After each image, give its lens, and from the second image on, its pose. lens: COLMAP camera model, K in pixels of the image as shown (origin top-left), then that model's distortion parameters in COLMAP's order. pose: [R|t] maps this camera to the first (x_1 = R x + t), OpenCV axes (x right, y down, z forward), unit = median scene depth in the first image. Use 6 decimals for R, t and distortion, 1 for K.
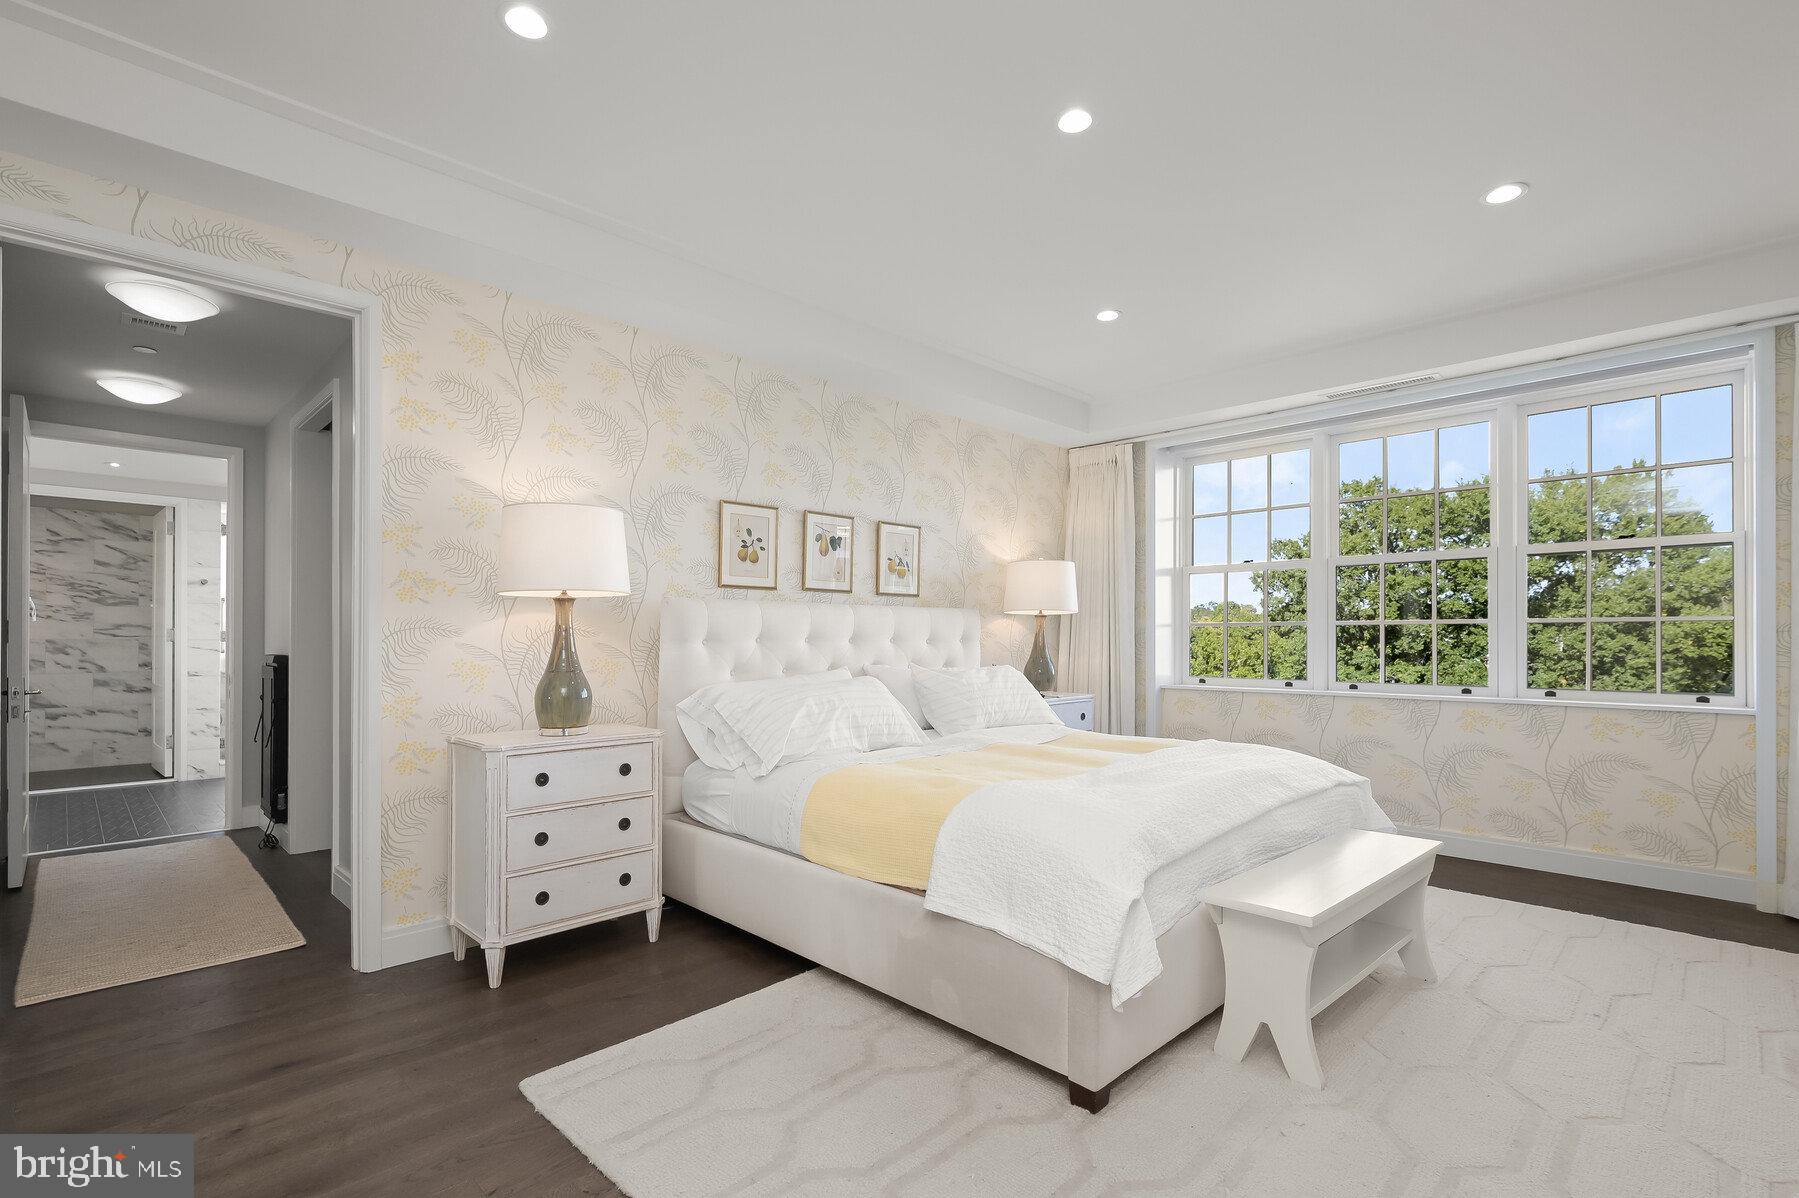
lens RADIAL K [[825.1, 0, 882.1], [0, 825.1, 635.9], [0, 0, 1]] dist [0.001556, 0.000440]
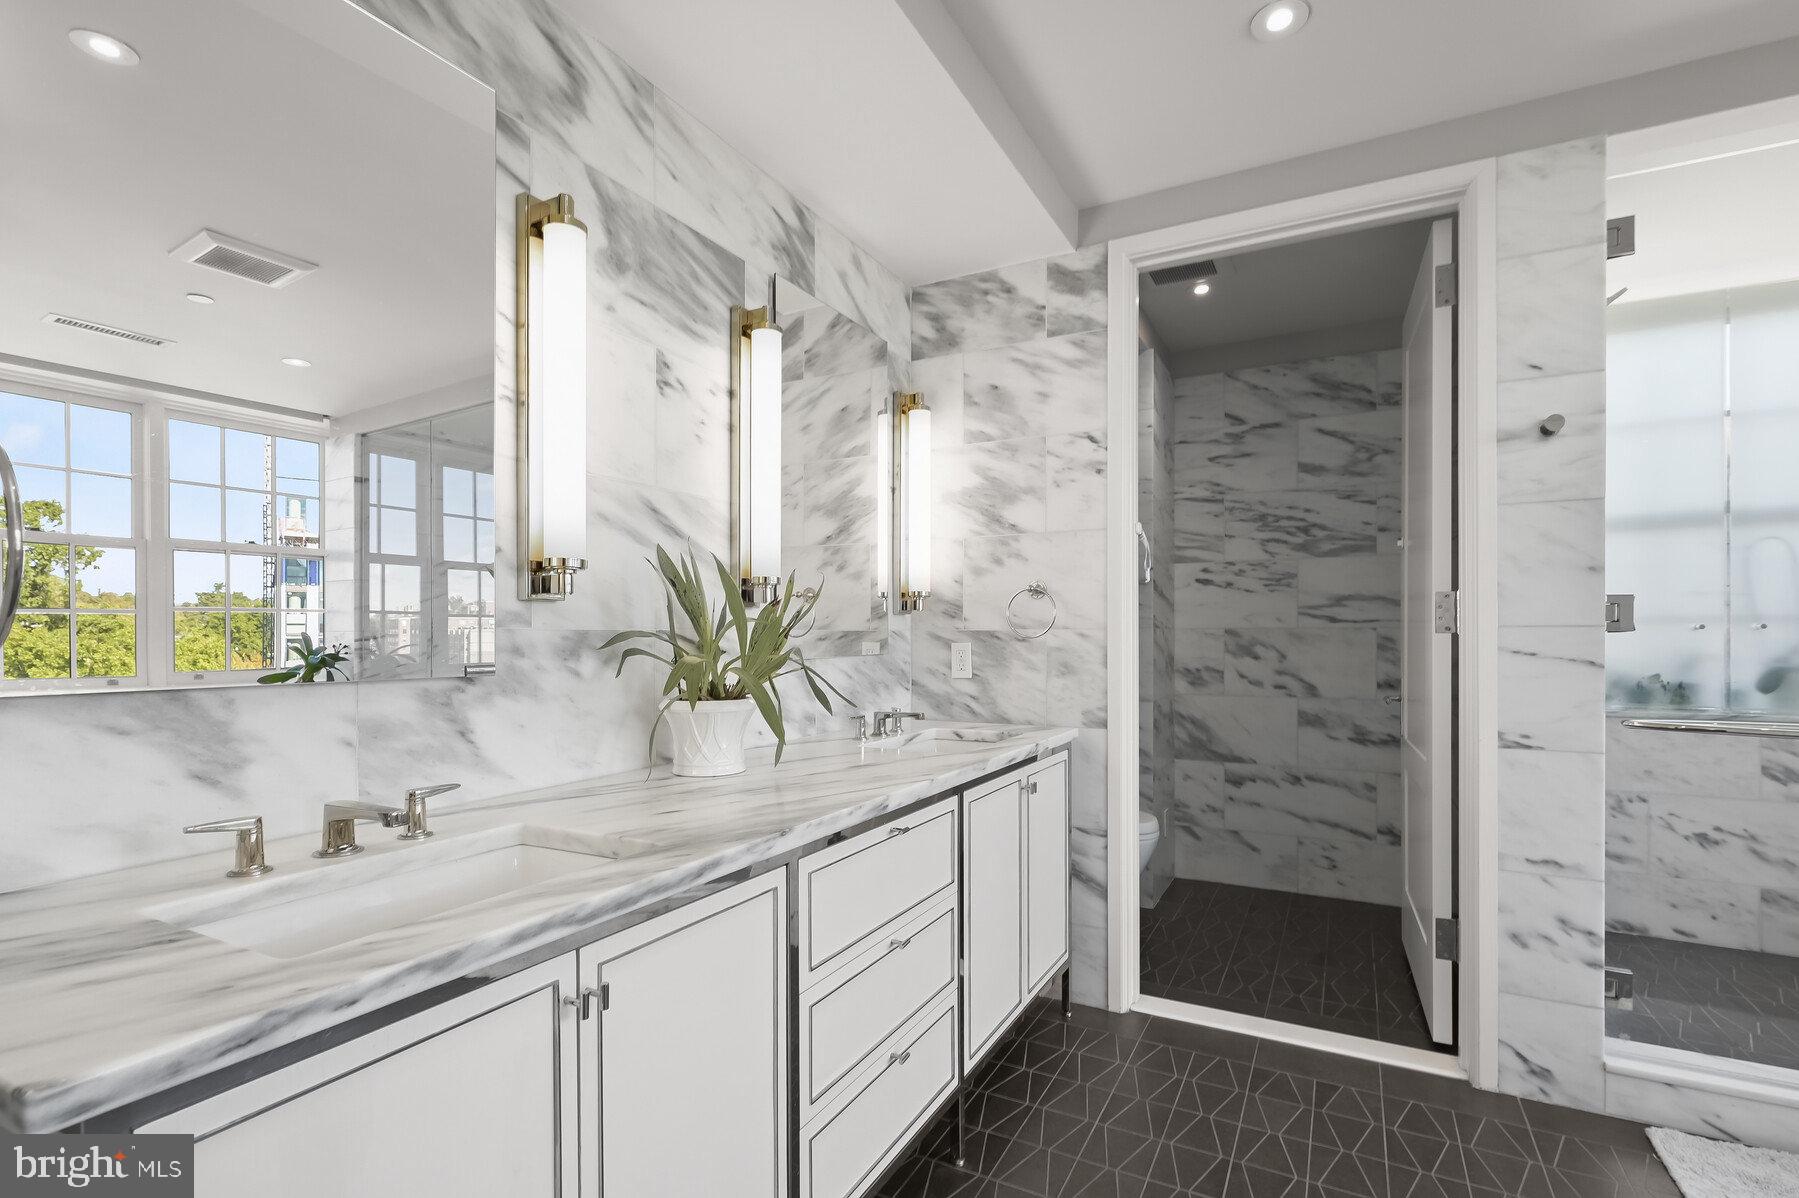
lens RADIAL K [[825.1, 0, 931.3], [0, 825.1, 637.4], [0, 0, 1]] dist [0.001556, 0.000440]
pose [[0.315254, 0.004128, -0.948998, -0.556304], [0.007616, 0.999947, 0.006880, 0.004719], [0.948977, -0.009396, 0.315206, 0.636085]]
